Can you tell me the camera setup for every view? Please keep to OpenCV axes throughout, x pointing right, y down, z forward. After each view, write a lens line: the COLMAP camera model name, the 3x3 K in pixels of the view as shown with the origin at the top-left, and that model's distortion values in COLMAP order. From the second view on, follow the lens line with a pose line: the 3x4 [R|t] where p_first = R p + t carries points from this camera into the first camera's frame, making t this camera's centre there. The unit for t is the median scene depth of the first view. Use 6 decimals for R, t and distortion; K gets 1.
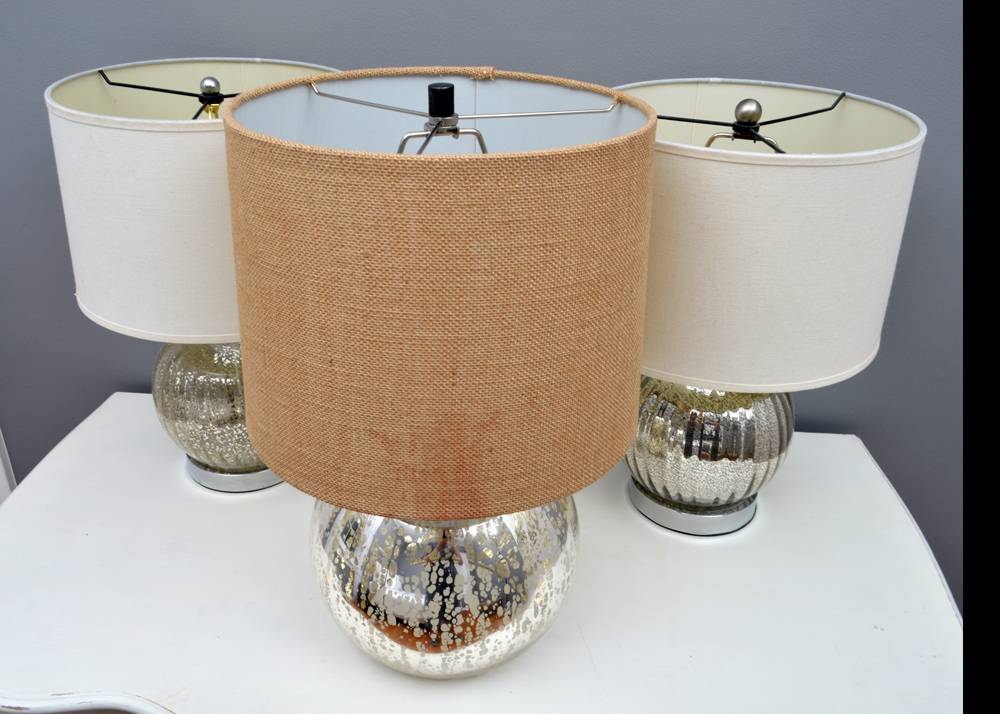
lens RADIAL K [[907.2, 0, 460.5], [0, 907.2, 357.3], [0, 0, 1]] dist [-0.031690, 0.000565]
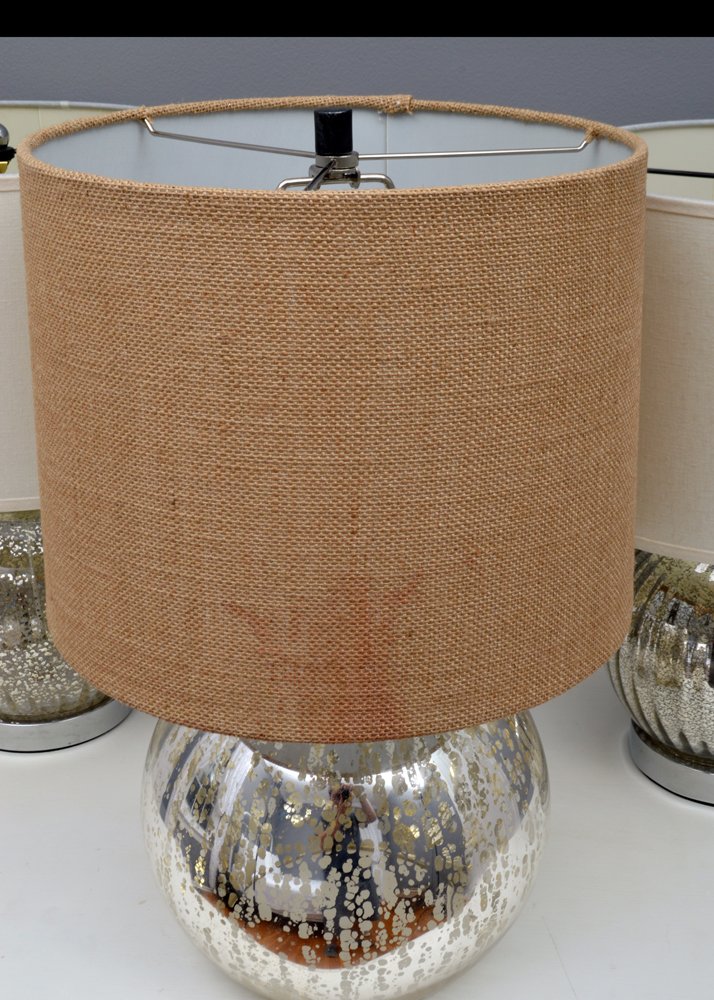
lens RADIAL K [[1430.6, 0, 356.4], [0, 1430.6, 528.1], [0, 0, 1]] dist [-0.024325, -0.010245]
pose [[0.999875, -0.008828, -0.013099, 0.007186], [0.008041, 0.998228, -0.058966, 0.075935], [0.013596, 0.058853, 0.998174, -0.060801]]
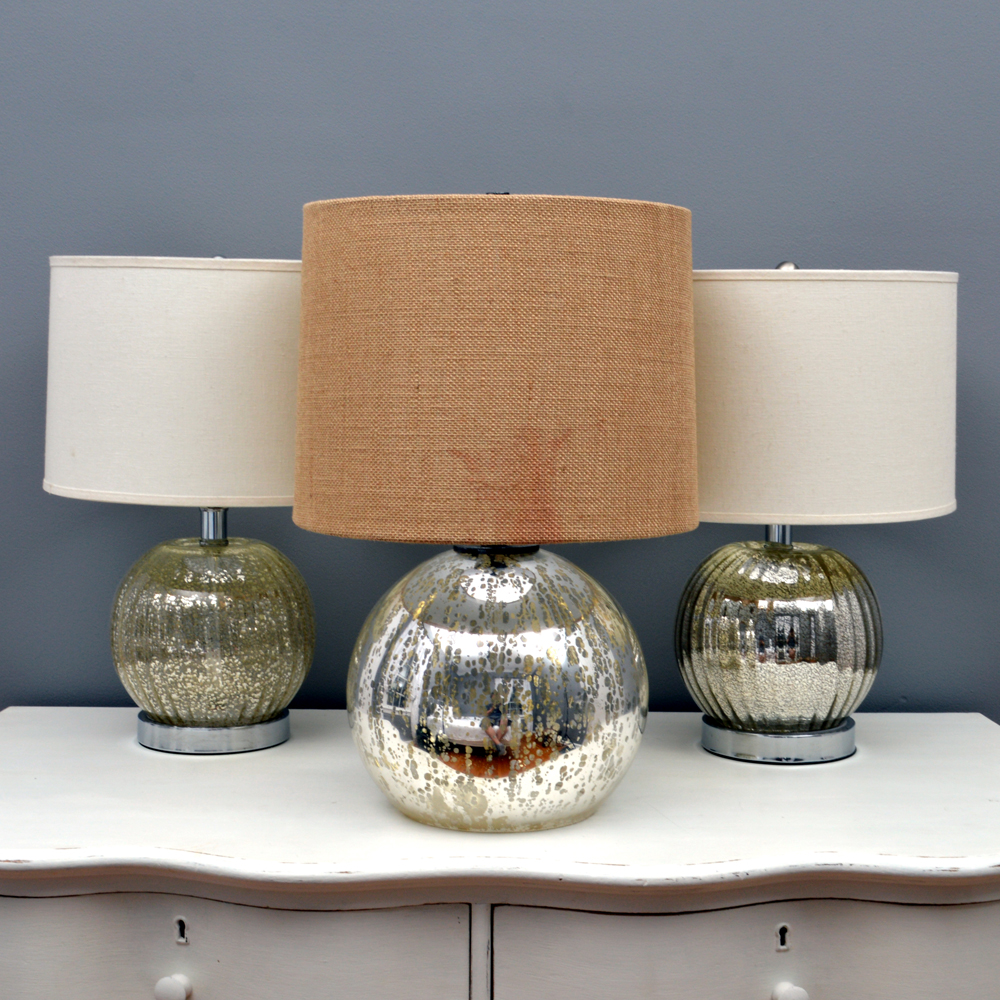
lens RADIAL K [[1867.9, 0, 500.0], [0, 1867.9, 500.0], [0, 0, 1]] dist [-0.030785, -0.111380]
pose [[0.995863, -0.008046, 0.090513, -0.215687], [0.041400, 0.926863, -0.373109, 0.851825], [-0.080891, 0.375313, 0.923362, -0.920054]]
